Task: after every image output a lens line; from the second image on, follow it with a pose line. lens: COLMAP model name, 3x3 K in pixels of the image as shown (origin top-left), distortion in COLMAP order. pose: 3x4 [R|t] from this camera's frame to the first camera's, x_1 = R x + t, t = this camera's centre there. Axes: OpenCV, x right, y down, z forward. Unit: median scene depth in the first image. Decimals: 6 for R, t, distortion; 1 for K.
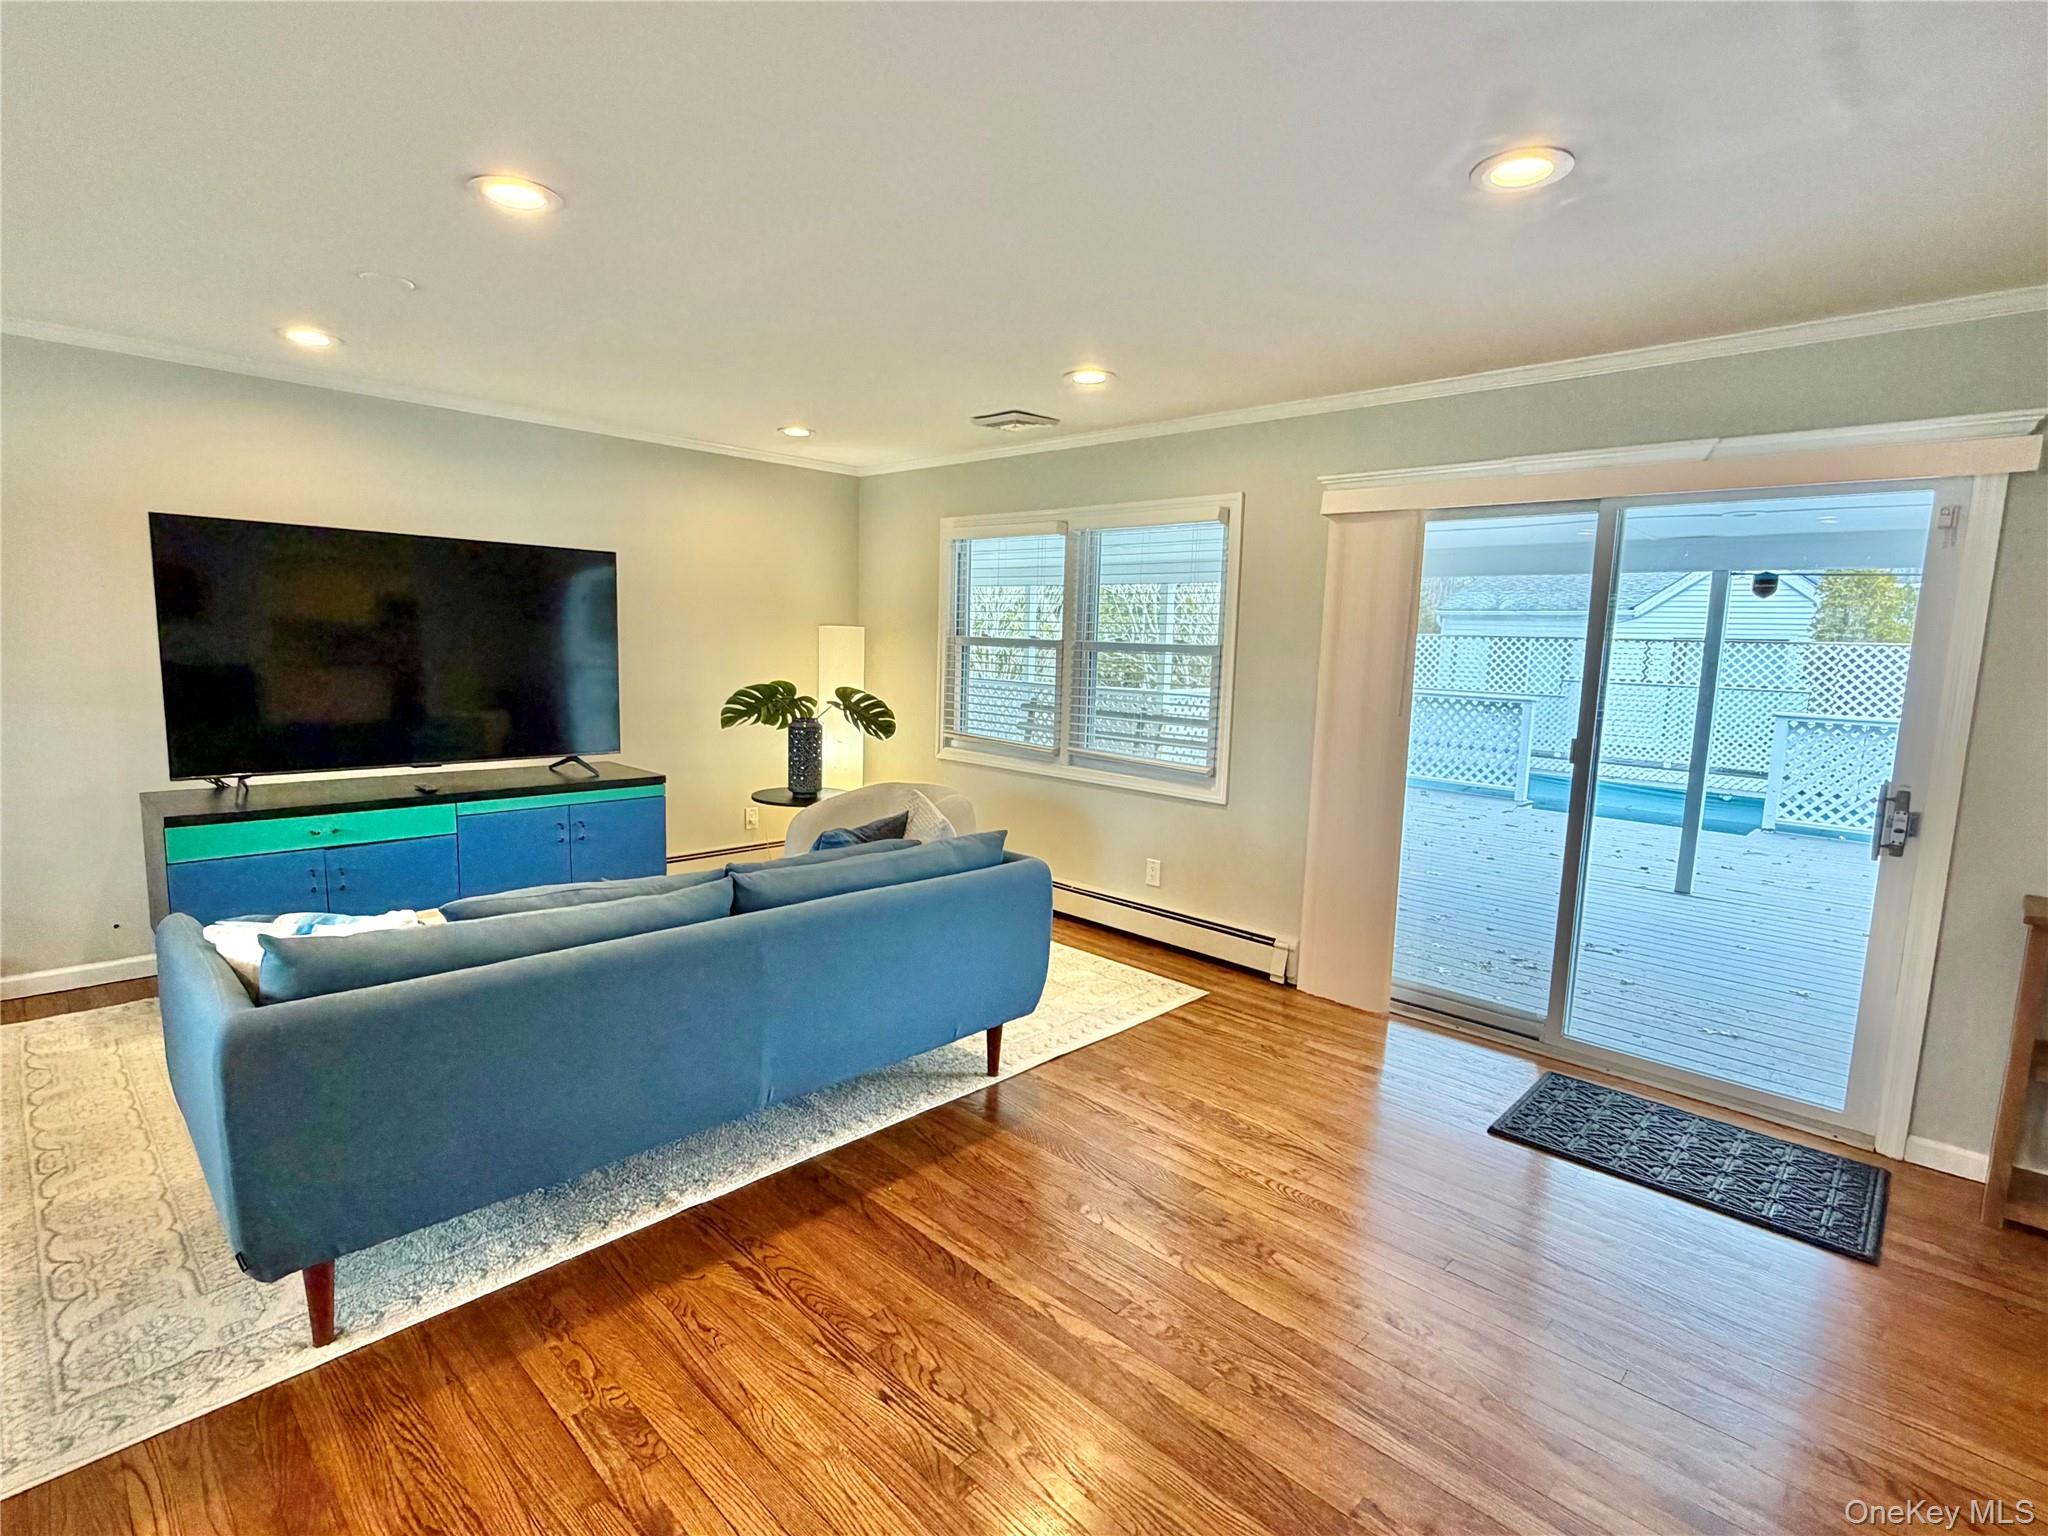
lens RADIAL K [[993.4, 0, 1029.8], [0, 993.4, 762.9], [0, 0, 1]] dist [-0.020172, -0.000071]
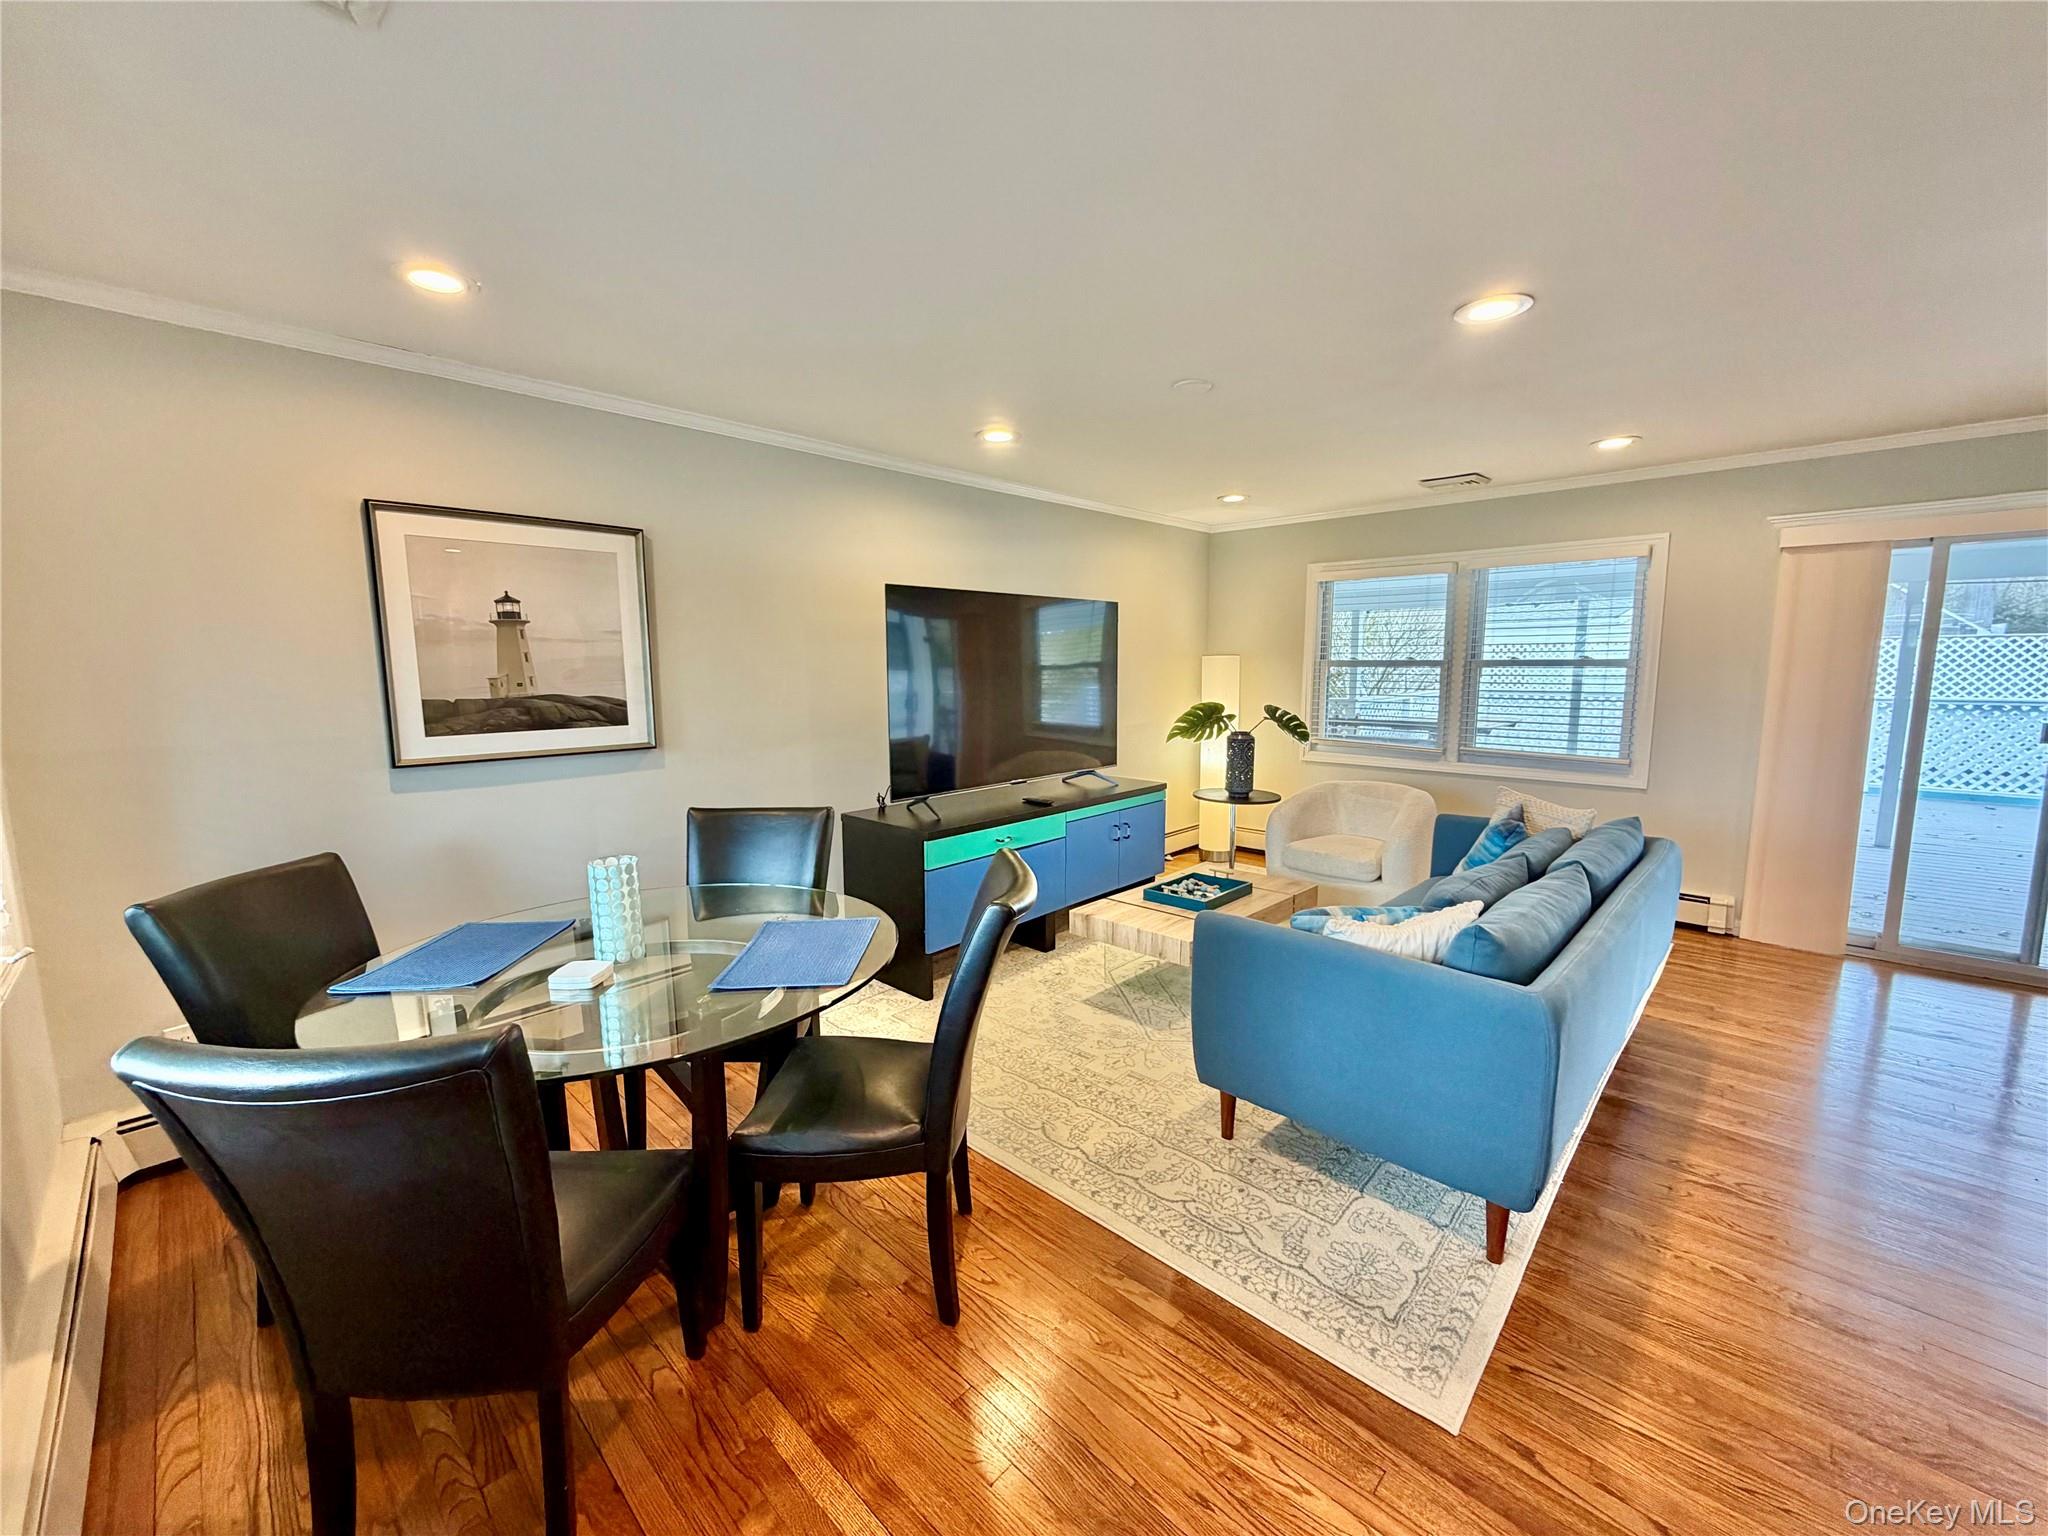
lens RADIAL K [[808.5, 0, 1019.7], [0, 808.5, 765.9], [0, 0, 1]] dist [0.001389, 0.000312]
pose [[0.999265, -0.036948, -0.010259, -0.544901], [0.036970, 0.999315, 0.001927, -0.016675], [0.010181, -0.002305, 0.999946, -0.003400]]
